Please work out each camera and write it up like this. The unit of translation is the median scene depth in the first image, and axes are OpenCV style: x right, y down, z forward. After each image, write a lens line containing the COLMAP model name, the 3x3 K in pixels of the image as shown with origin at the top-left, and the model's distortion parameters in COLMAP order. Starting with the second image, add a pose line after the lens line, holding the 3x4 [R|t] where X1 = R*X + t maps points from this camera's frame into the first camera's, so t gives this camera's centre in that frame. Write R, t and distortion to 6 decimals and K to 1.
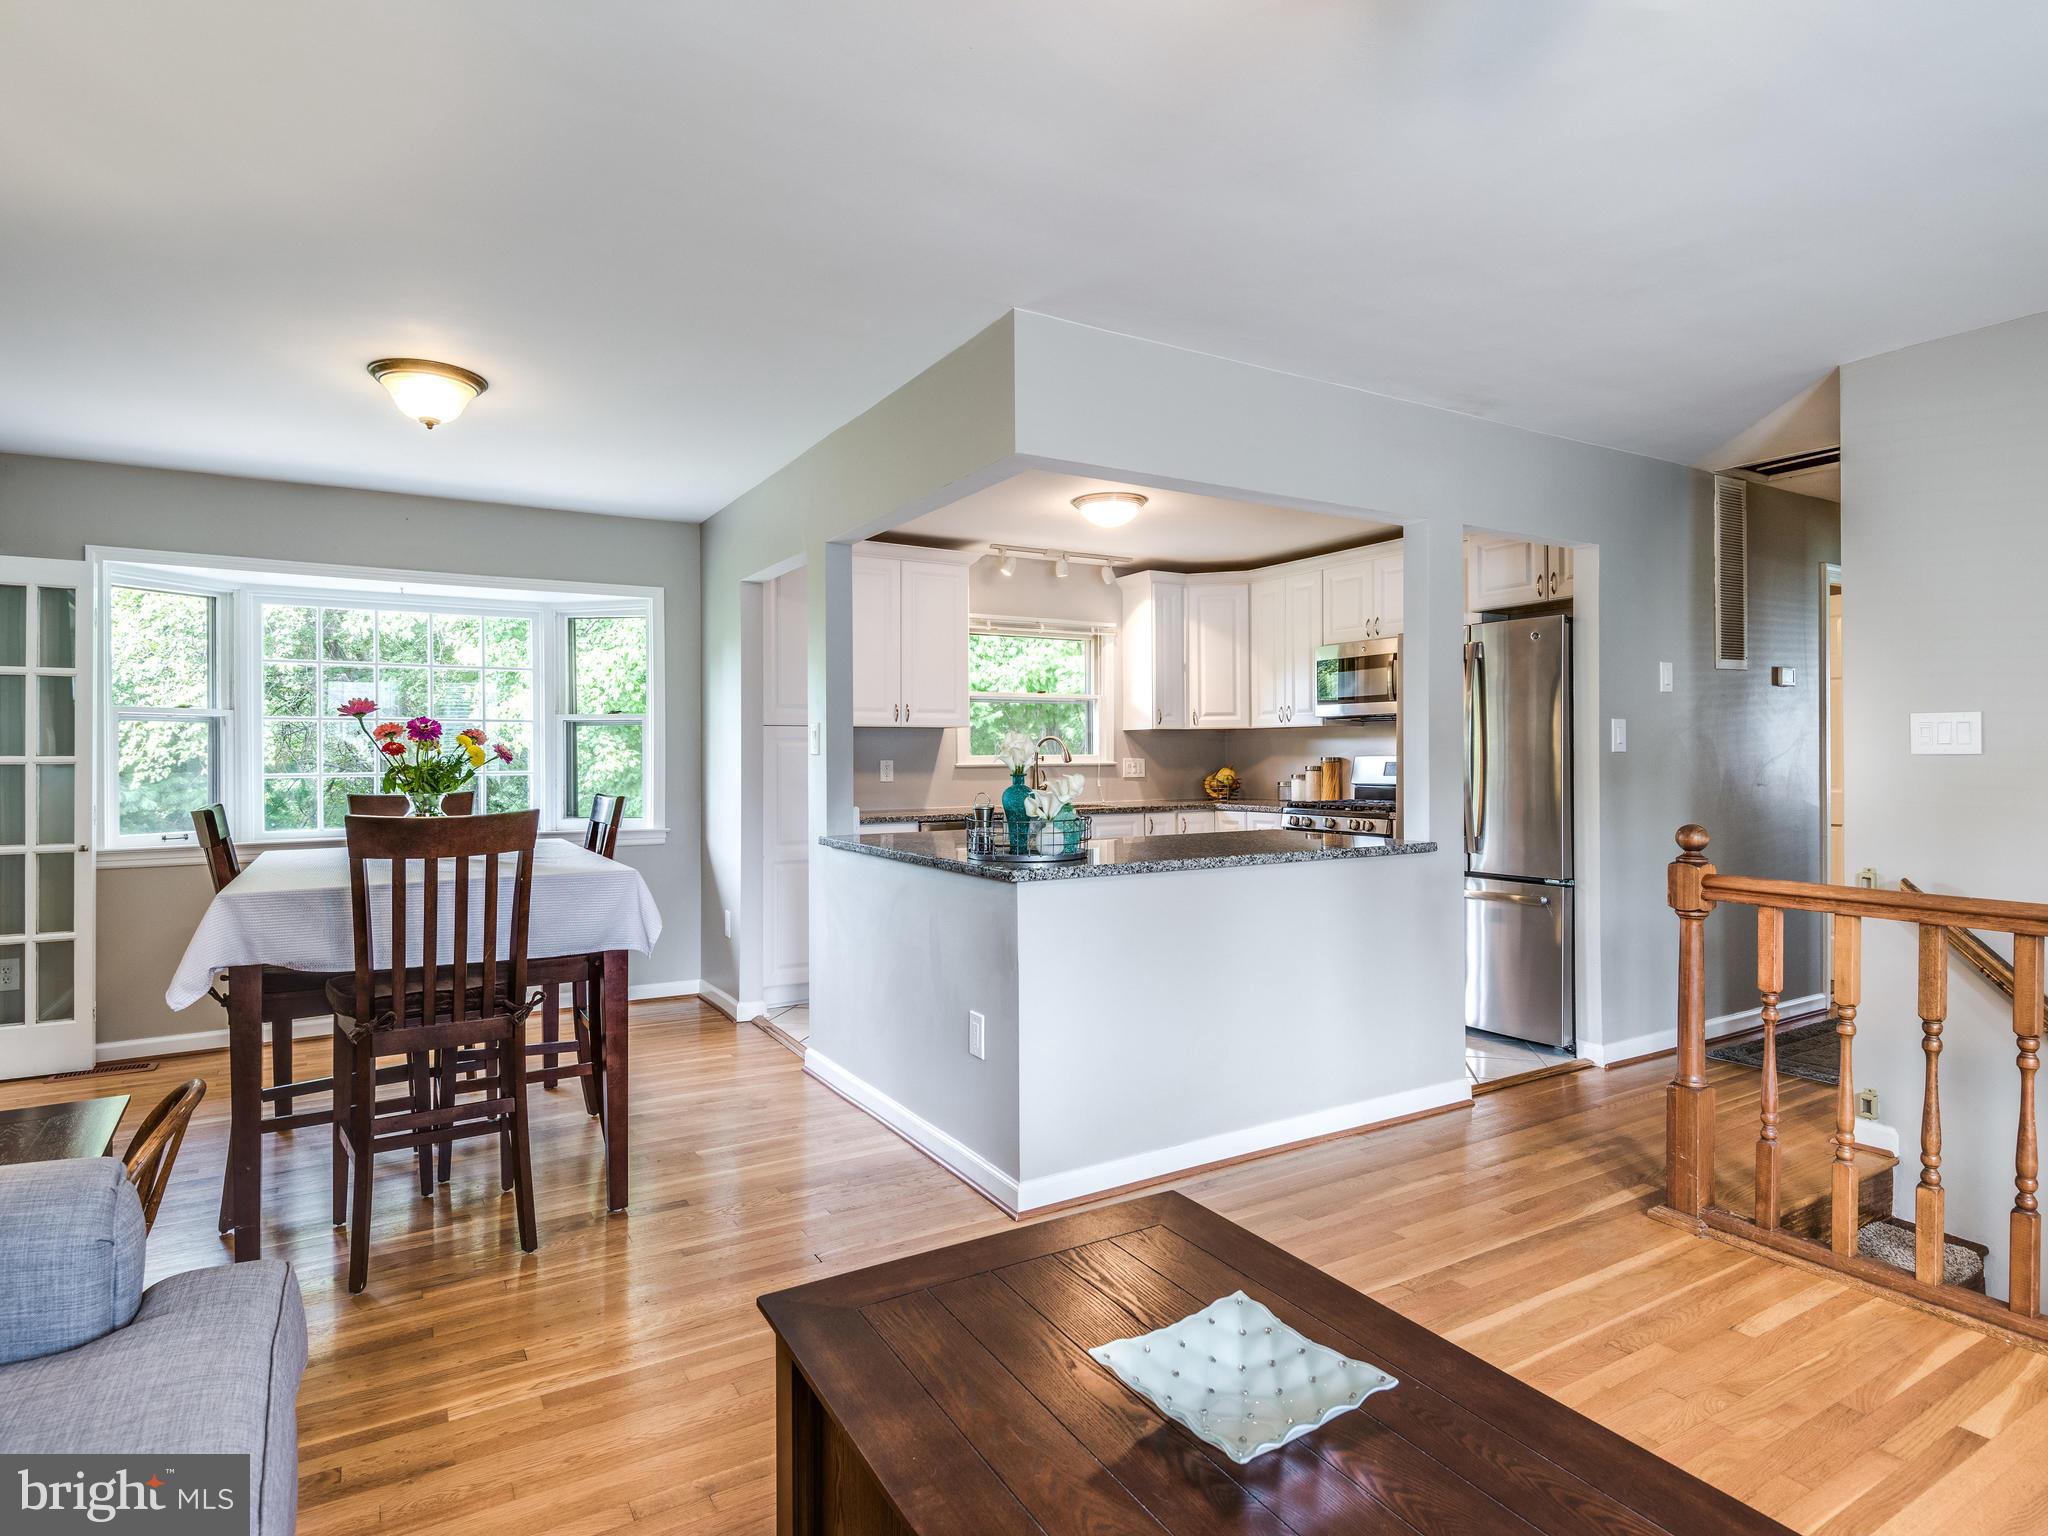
lens RADIAL K [[1090.3, 0, 1041.5], [0, 1090.3, 757.4], [0, 0, 1]] dist [0.036242, -0.028299]
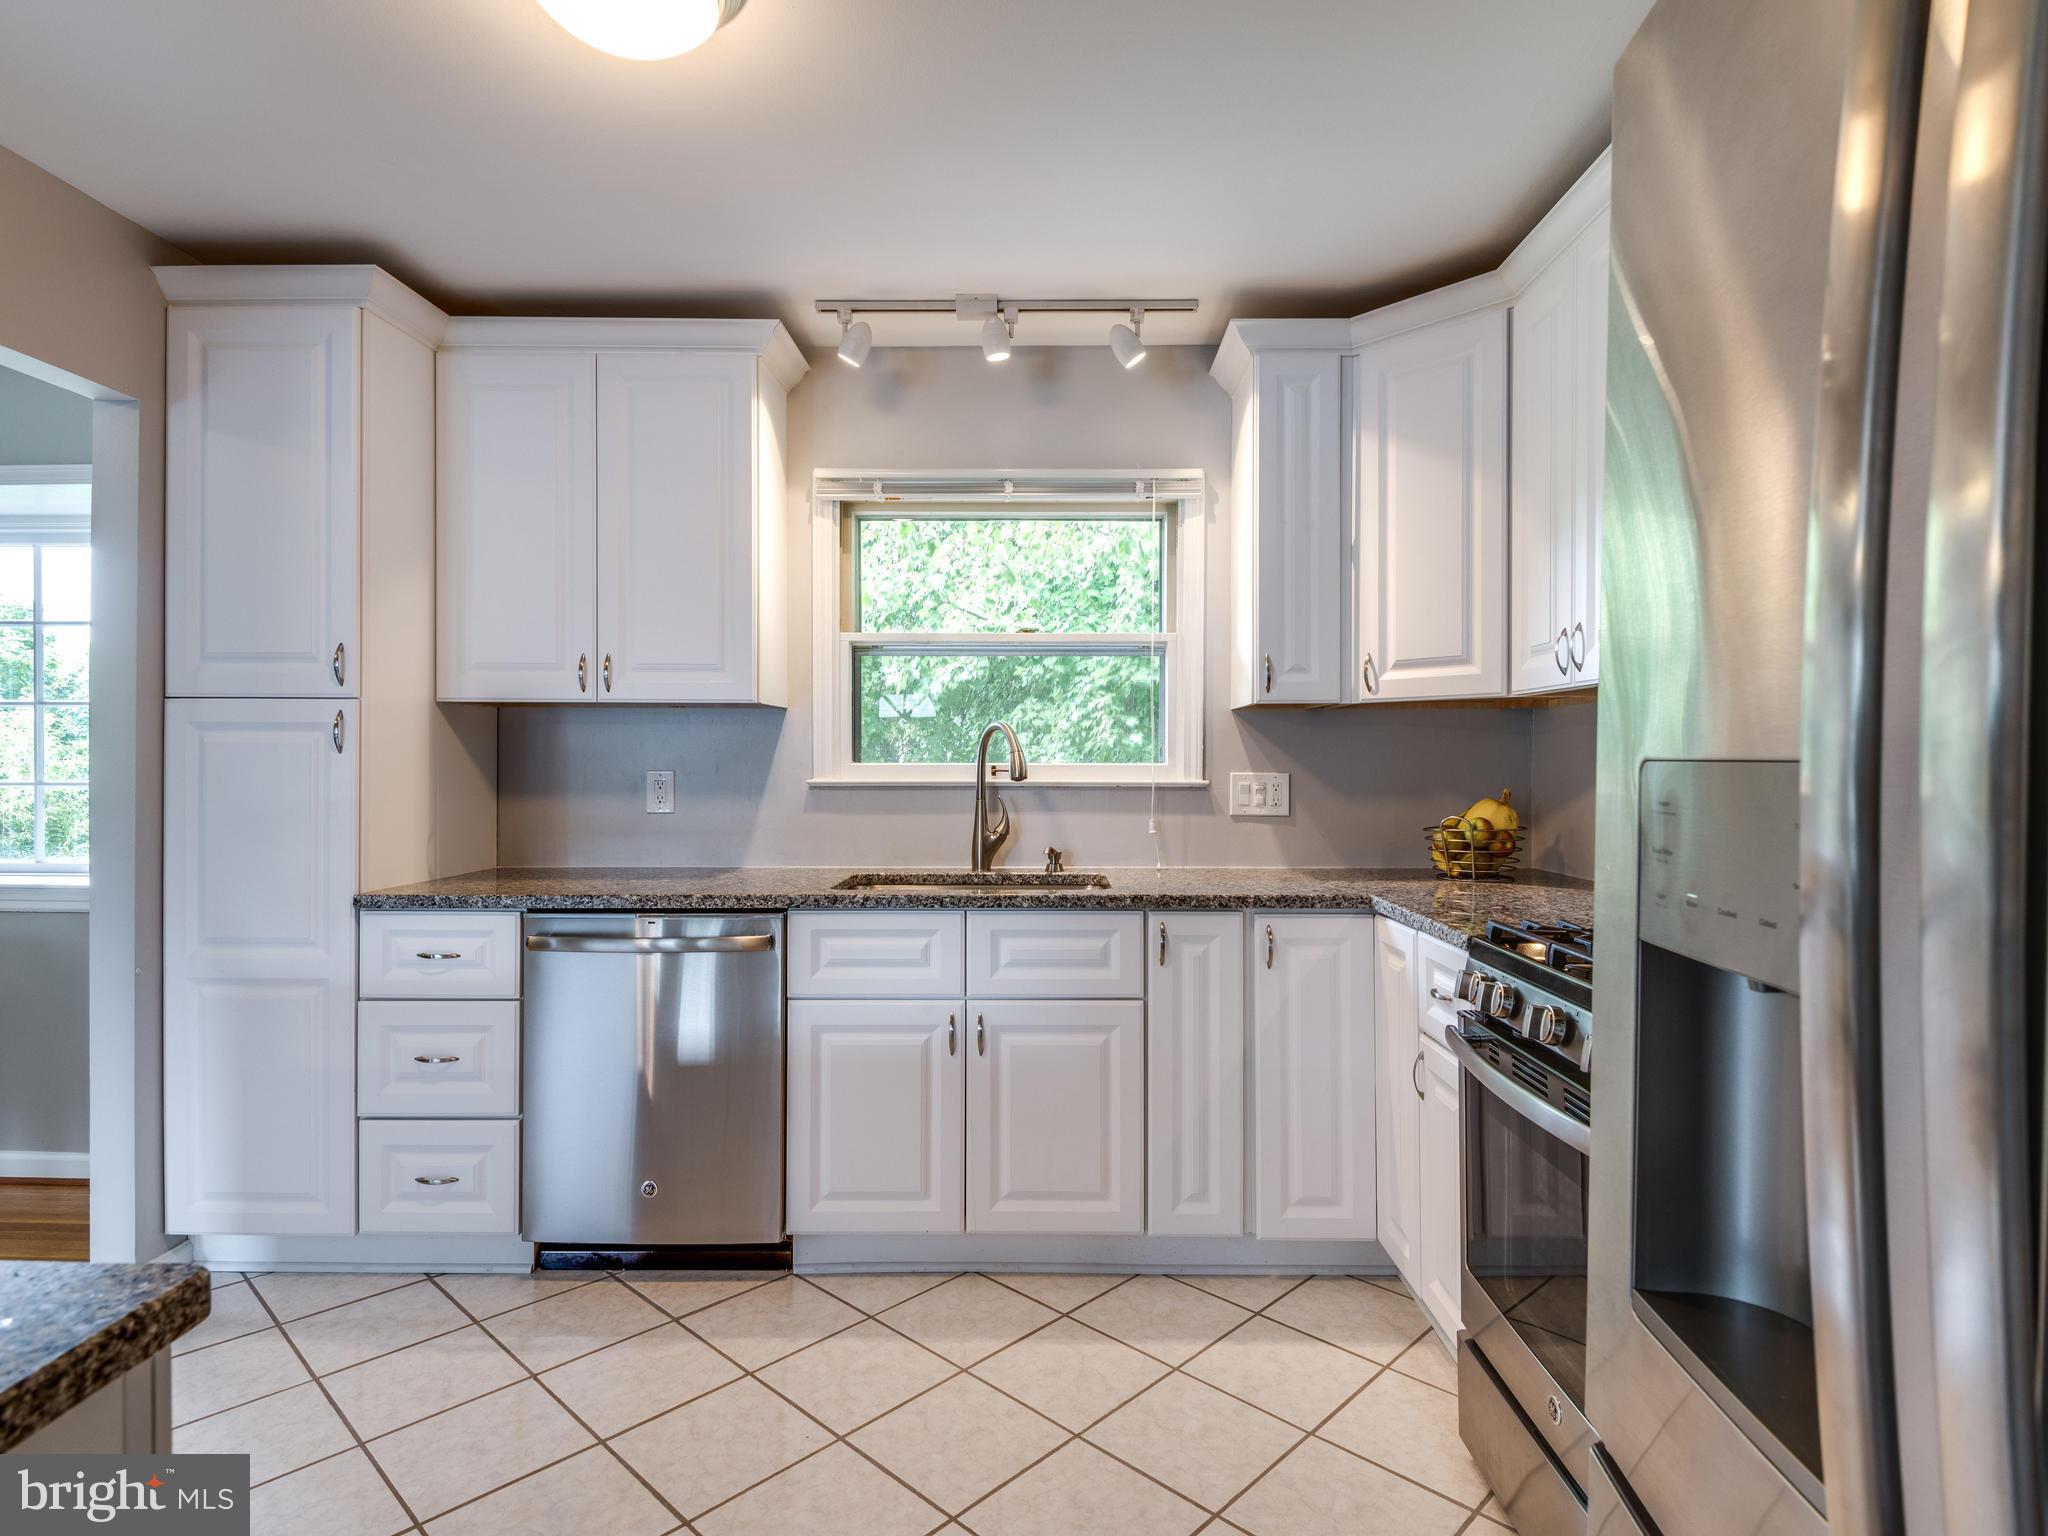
lens RADIAL K [[1090.3, 0, 1041.5], [0, 1090.3, 757.4], [0, 0, 1]] dist [0.036242, -0.028299]
pose [[0.849153, 0.005661, -0.528116, 0.260327], [-0.008361, 0.999961, -0.002725, -0.003407], [0.528081, 0.006730, 0.849168, 0.613573]]
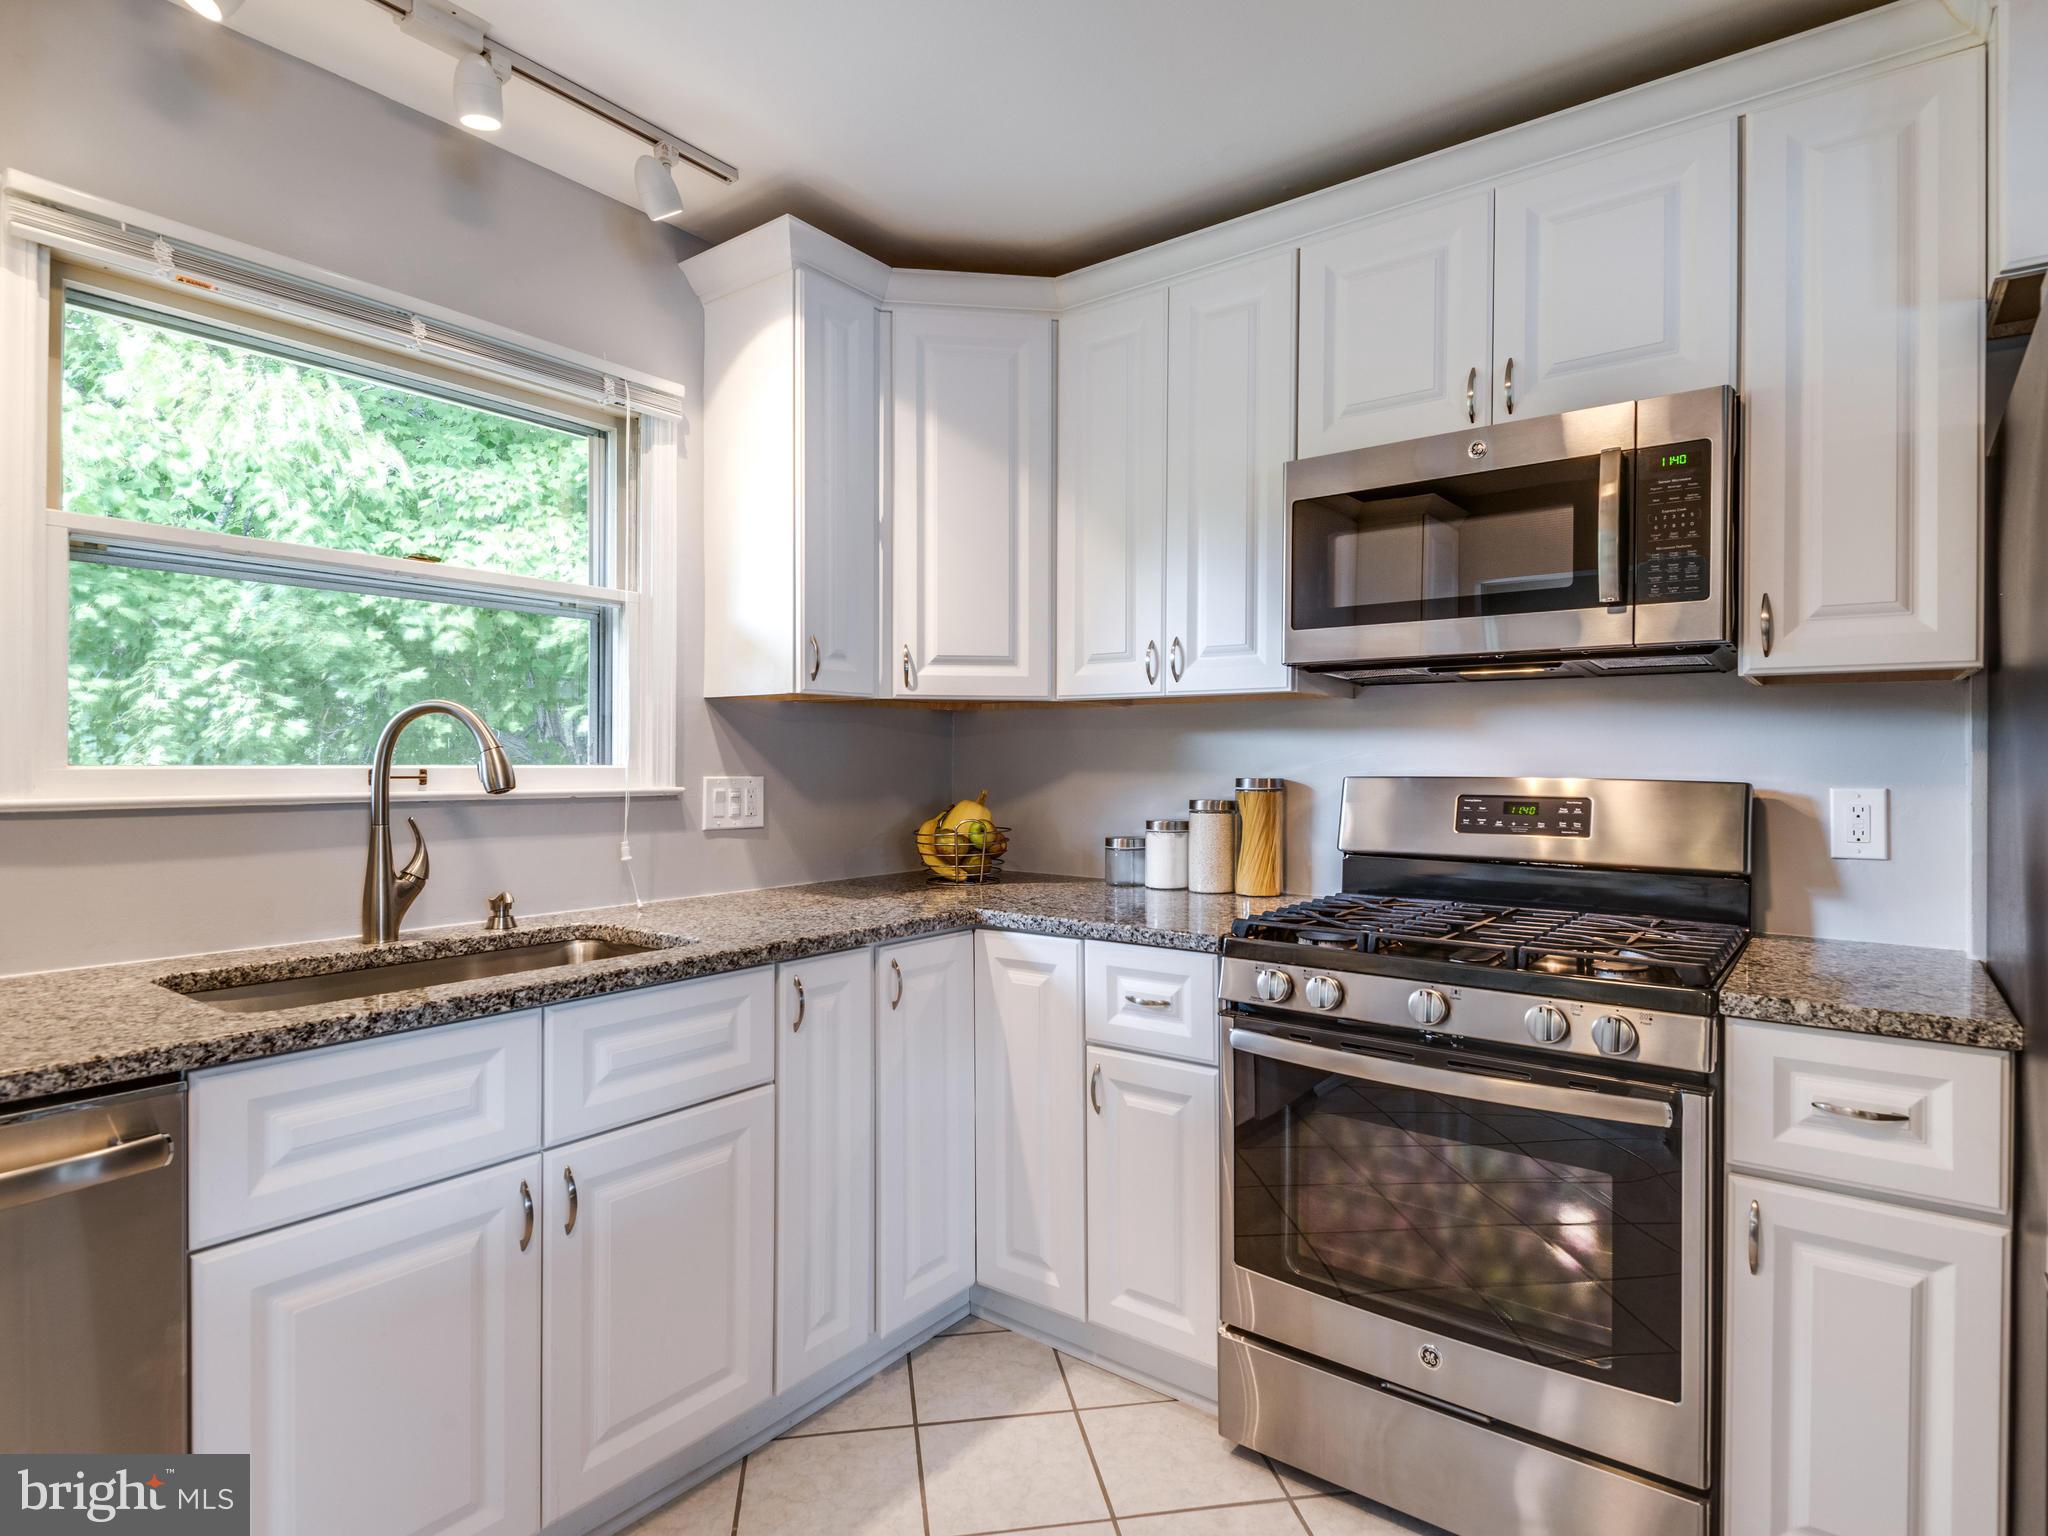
lens RADIAL K [[1090.3, 0, 1041.5], [0, 1090.3, 757.4], [0, 0, 1]] dist [0.036242, -0.028299]
pose [[0.929078, 0.011876, 0.369693, 0.048354], [-0.009075, 0.999915, -0.009315, -0.003047], [-0.369773, 0.005299, 0.929107, 0.664692]]
